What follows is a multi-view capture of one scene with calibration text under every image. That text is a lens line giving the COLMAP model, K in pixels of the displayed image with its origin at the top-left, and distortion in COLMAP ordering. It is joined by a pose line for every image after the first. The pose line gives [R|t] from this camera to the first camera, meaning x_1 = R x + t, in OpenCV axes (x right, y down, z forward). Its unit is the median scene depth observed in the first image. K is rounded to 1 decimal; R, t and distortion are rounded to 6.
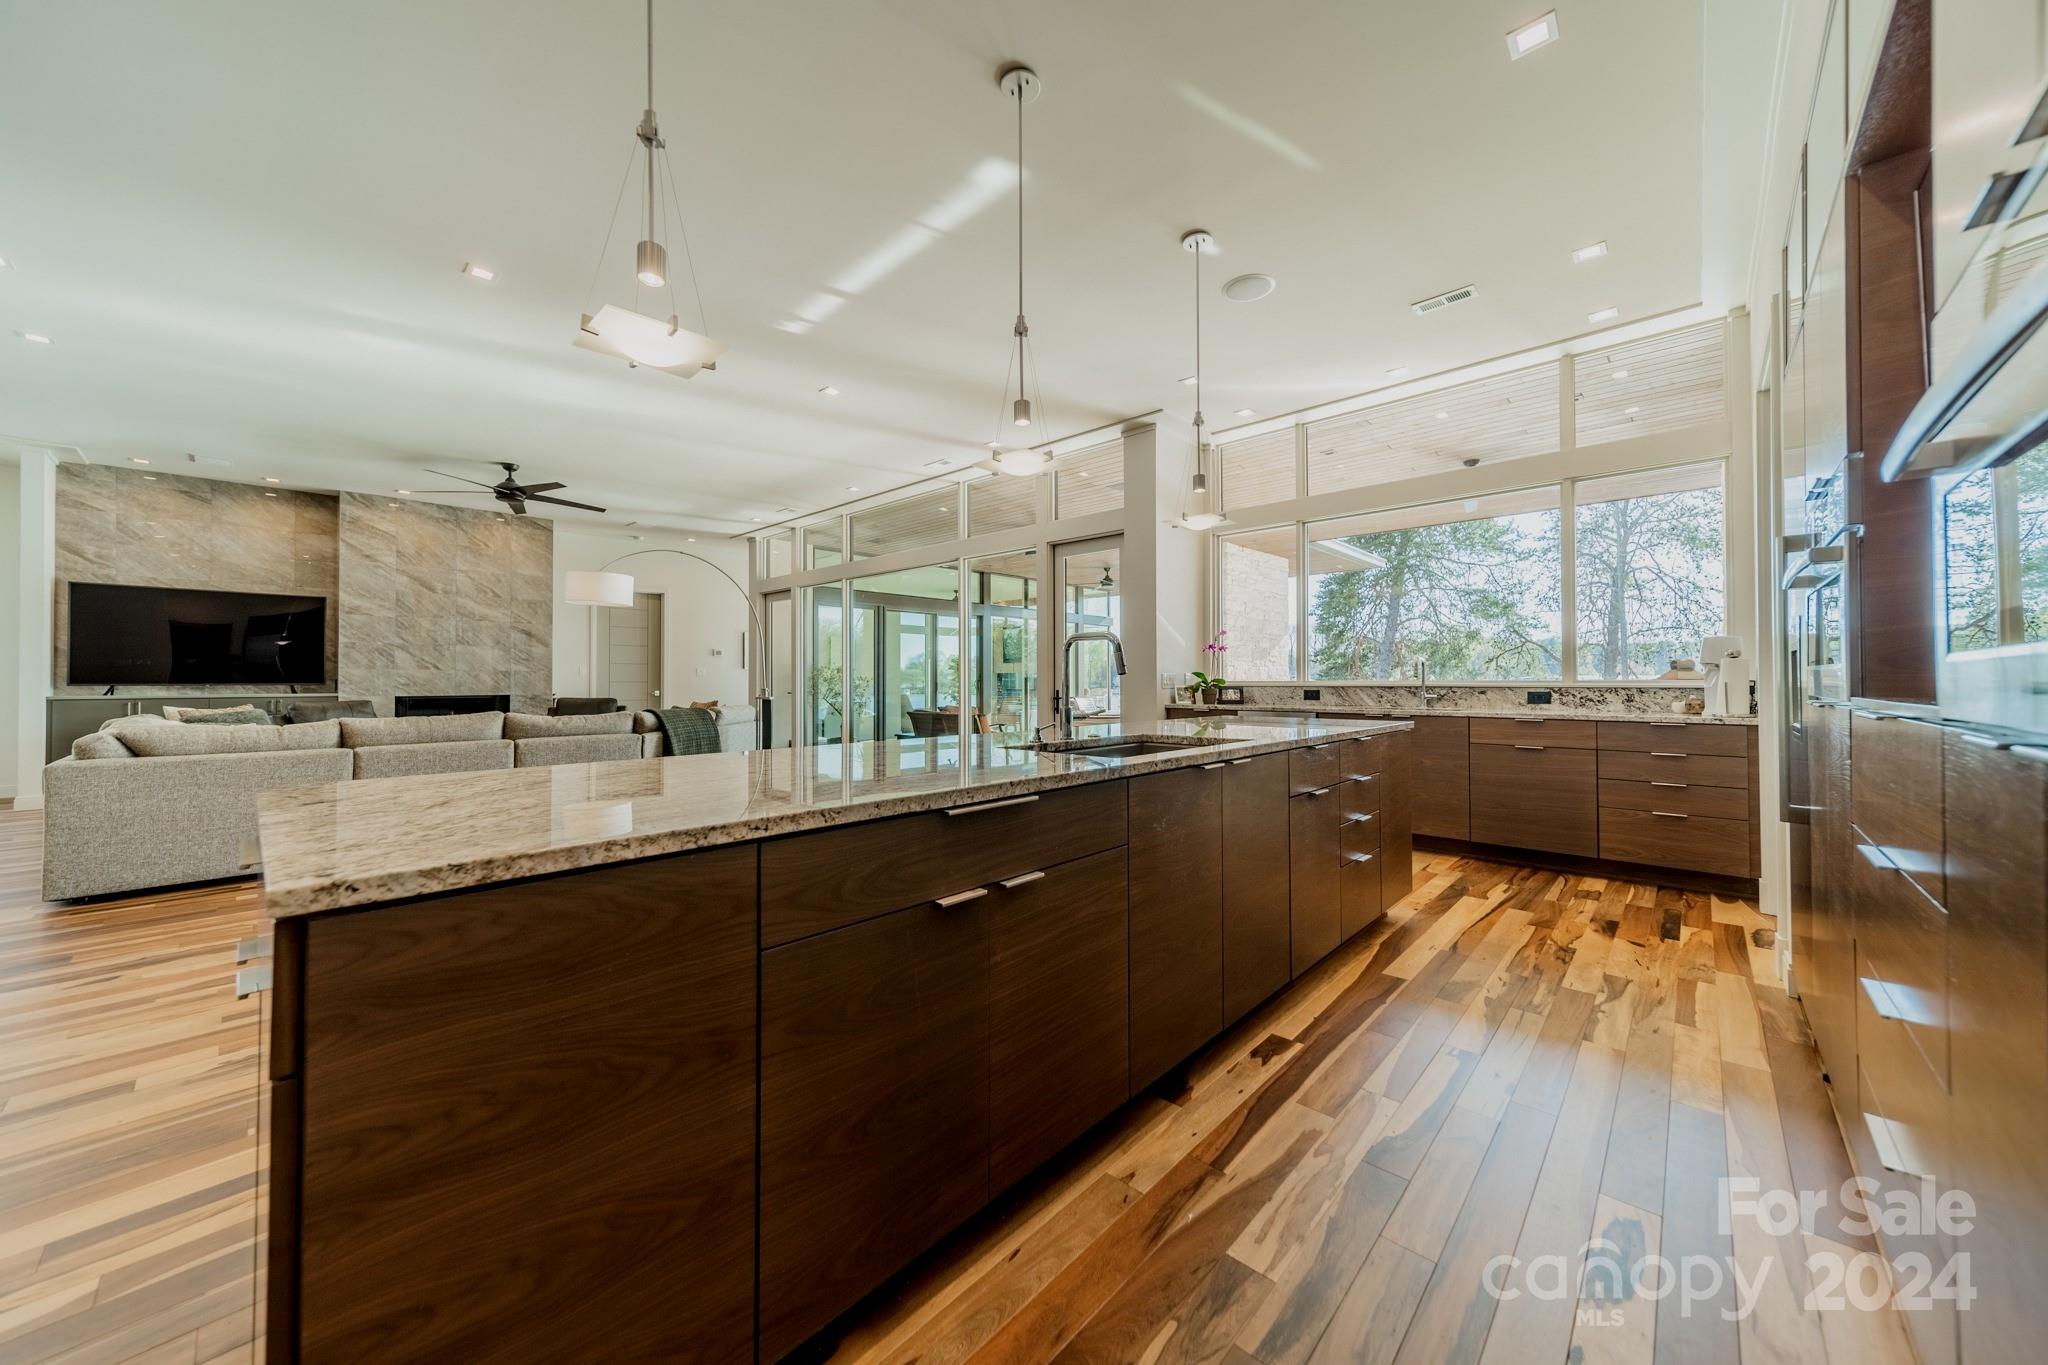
lens RADIAL K [[722.5, 0, 1033.3], [0, 722.5, 678.1], [0, 0, 1]] dist [0.007856, -0.000268]
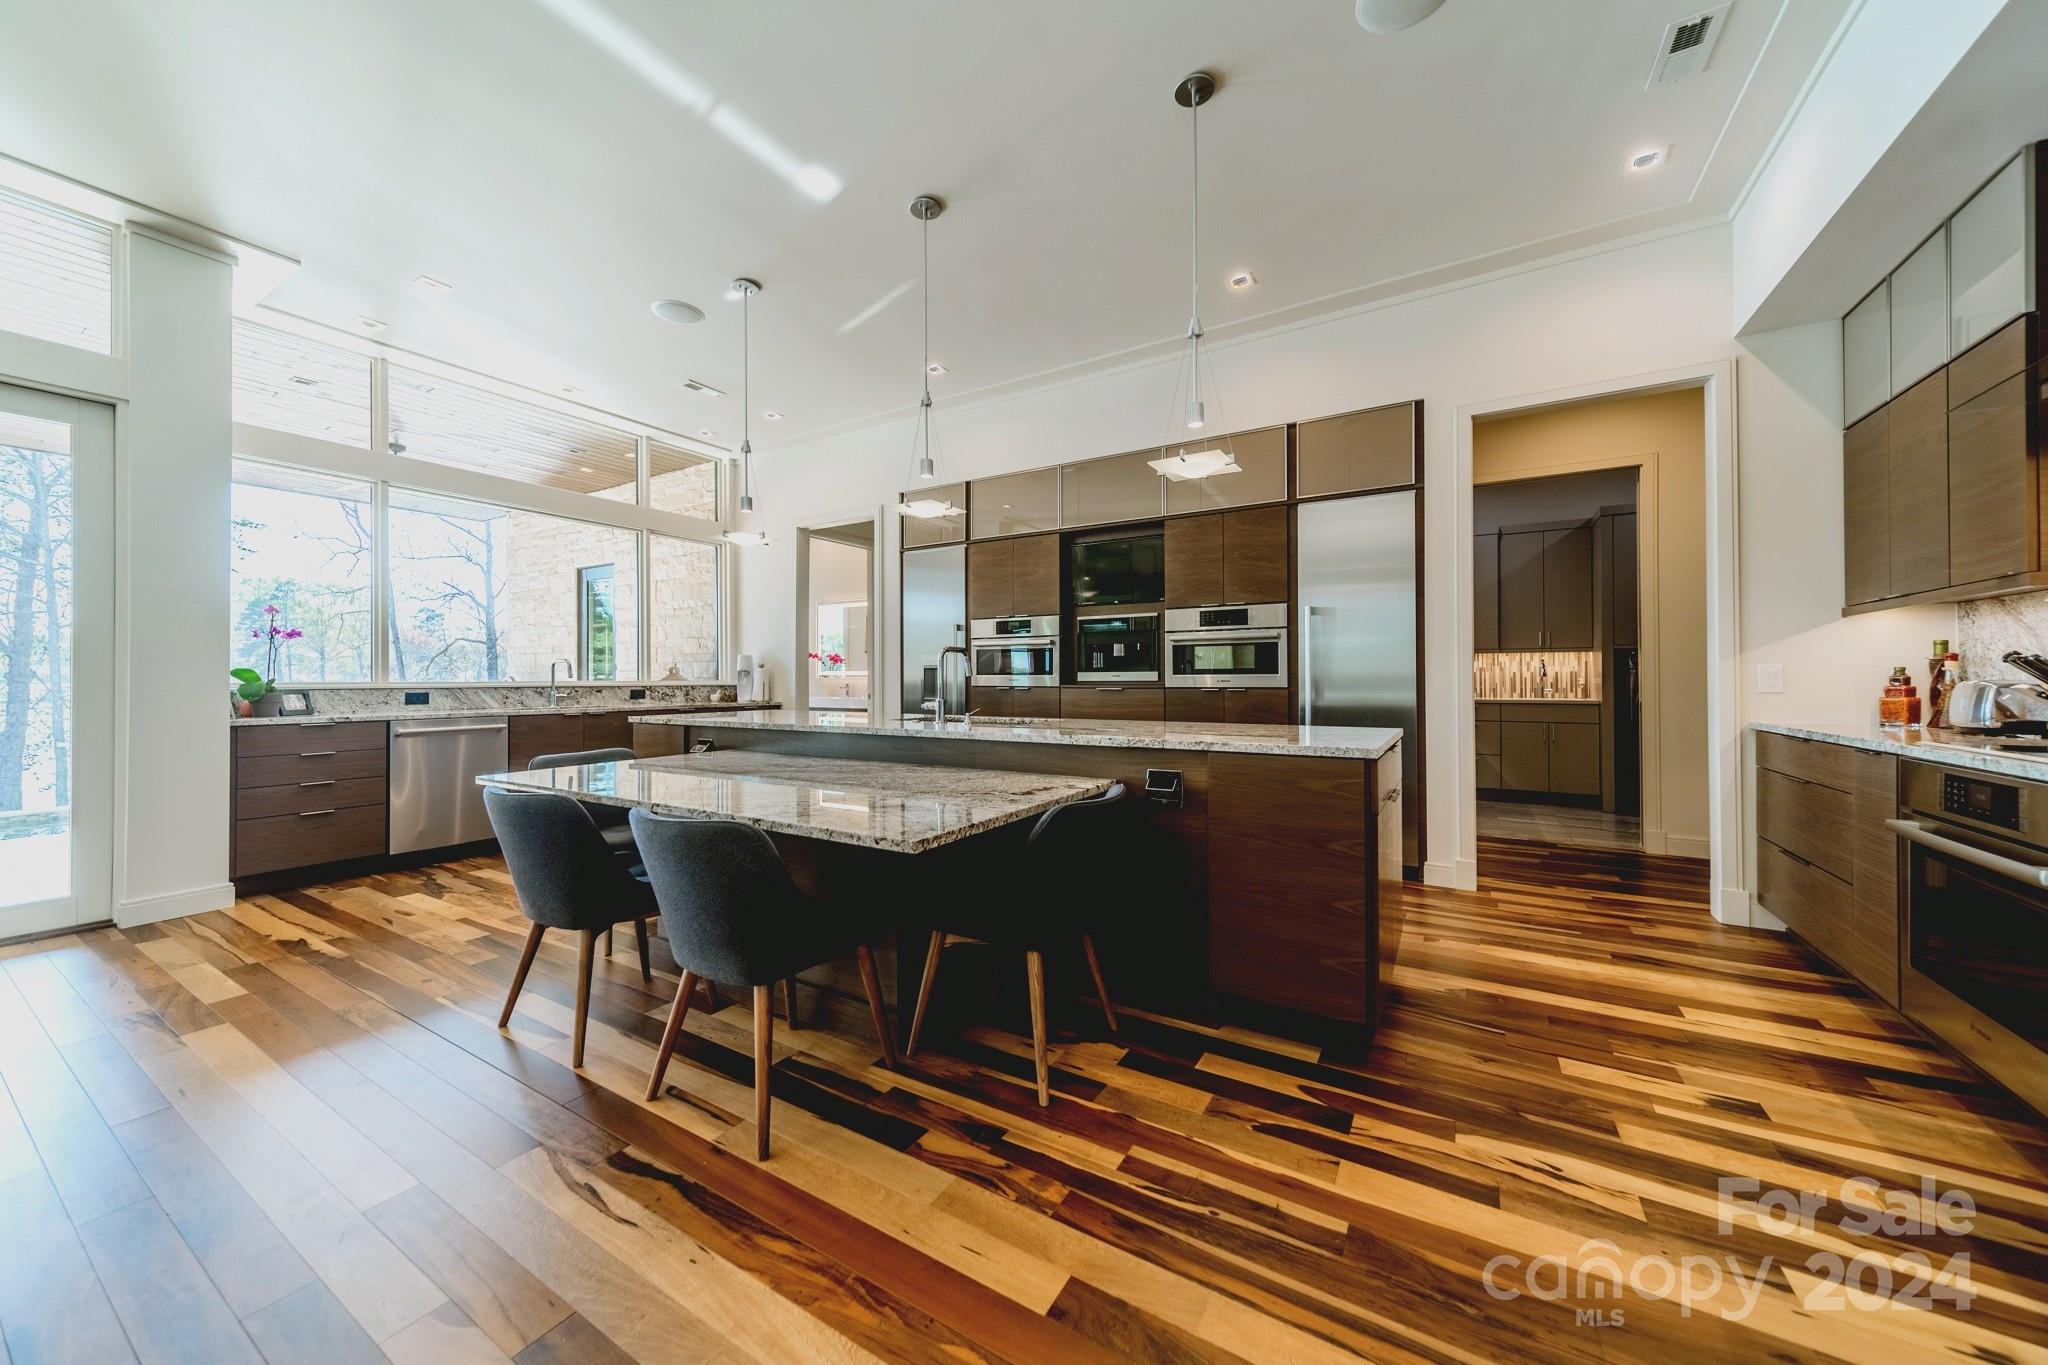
lens RADIAL K [[722.5, 0, 1022.0], [0, 722.5, 668.7], [0, 0, 1]] dist [0.007856, -0.000268]
pose [[-0.194913, 0.015625, 0.980696, -0.605538], [-0.004179, 0.999851, -0.016761, 0.000184], [-0.980812, -0.007365, -0.194818, 0.508135]]
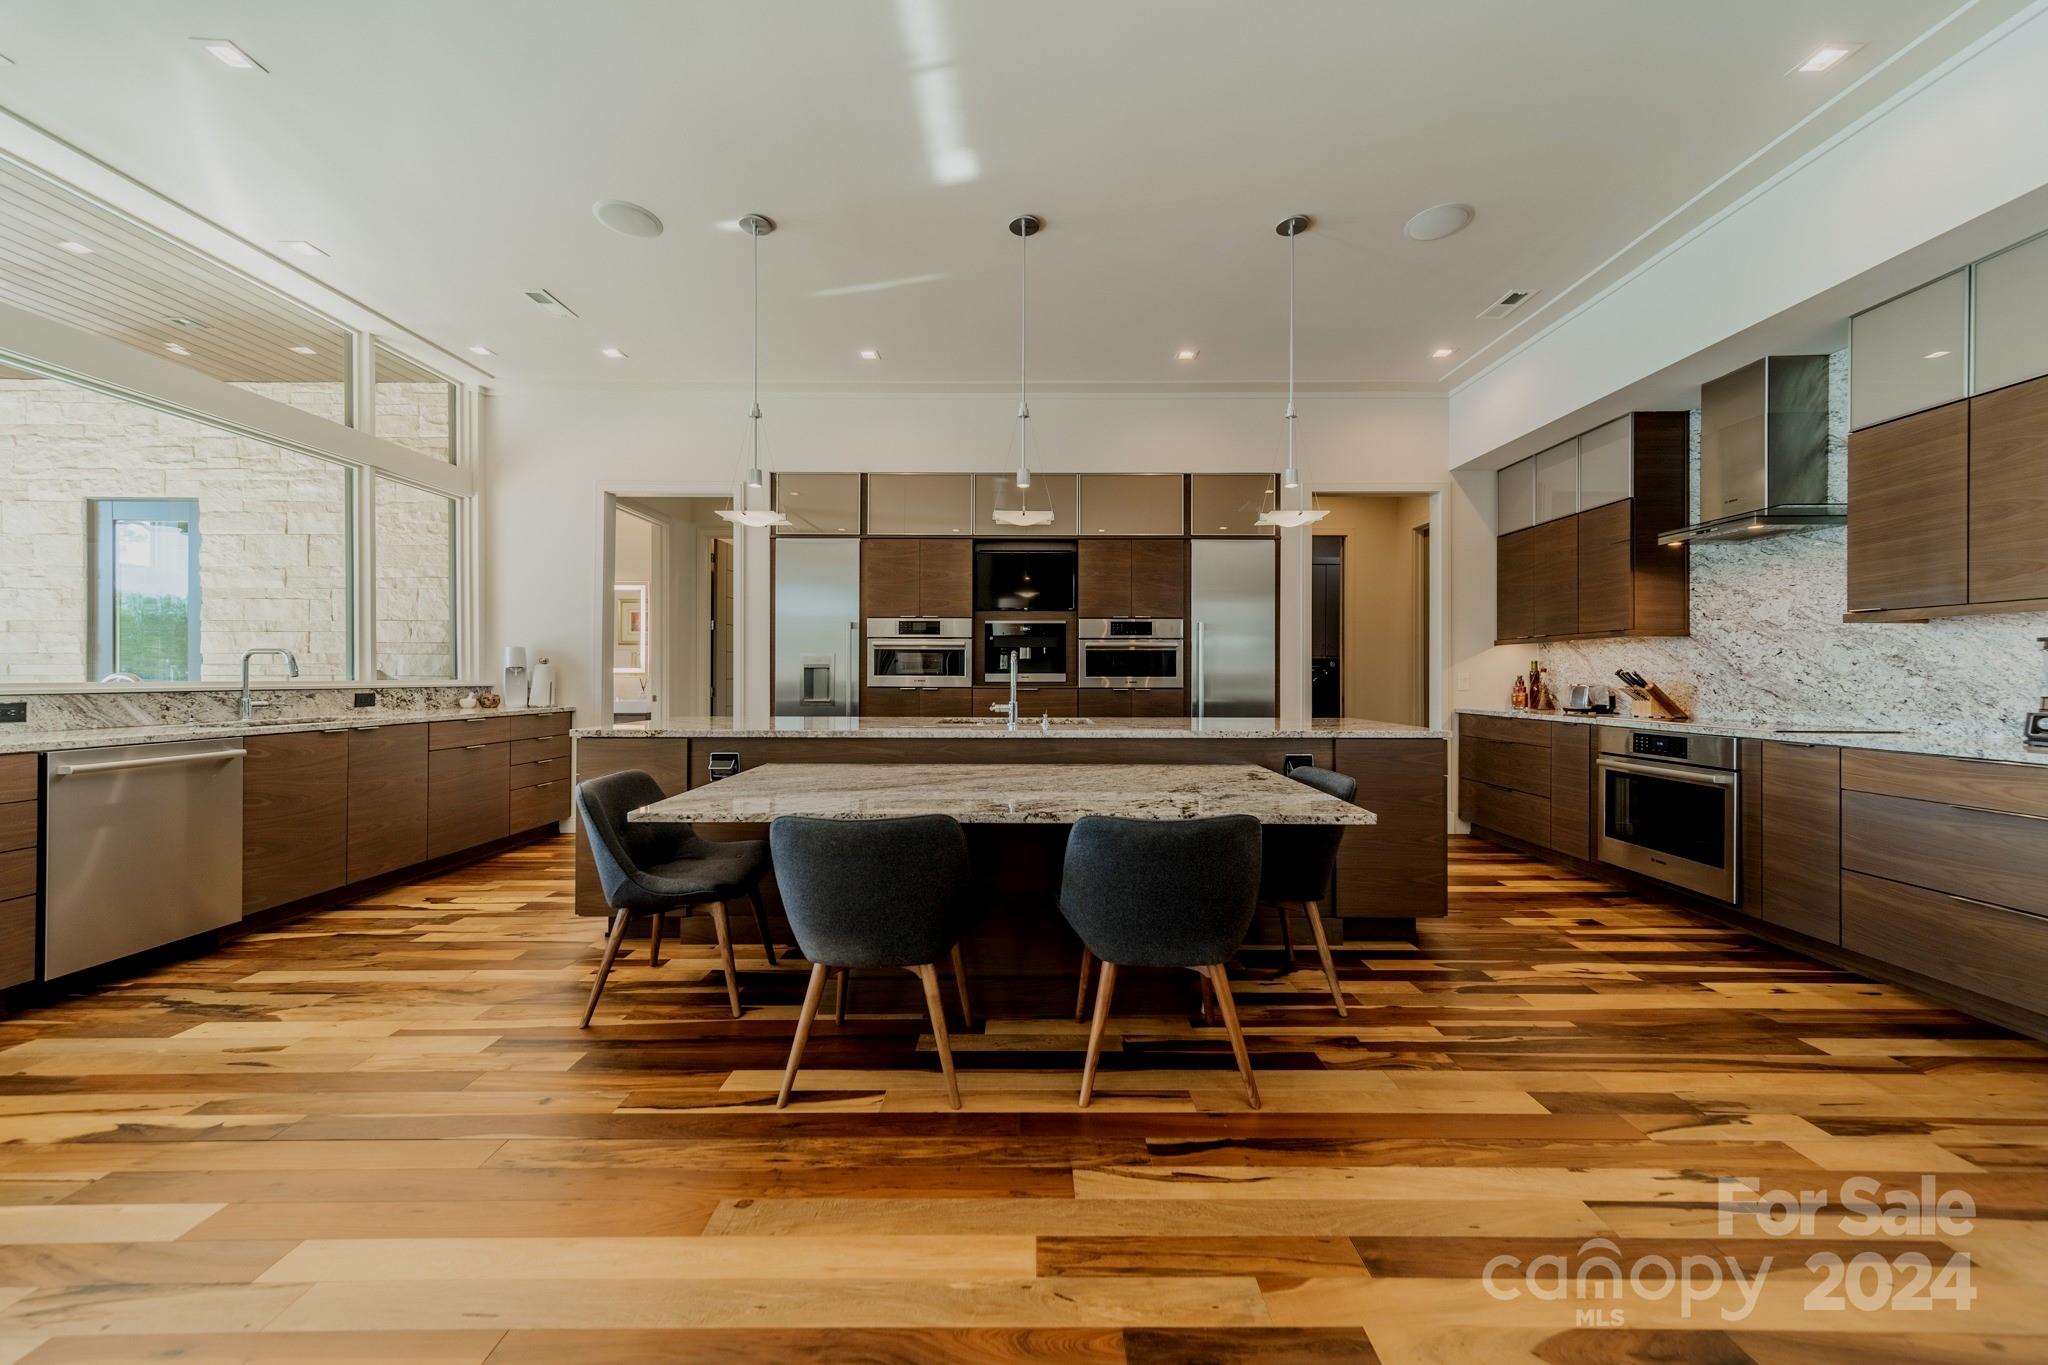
lens RADIAL K [[722.5, 0, 1028.1], [0, 722.5, 673.1], [0, 0, 1]] dist [0.007856, -0.000268]
pose [[-0.676801, 0.002055, 0.736163, -0.463123], [-0.006481, 0.999941, -0.008750, -0.003541], [-0.736138, -0.010693, -0.676747, 0.876898]]
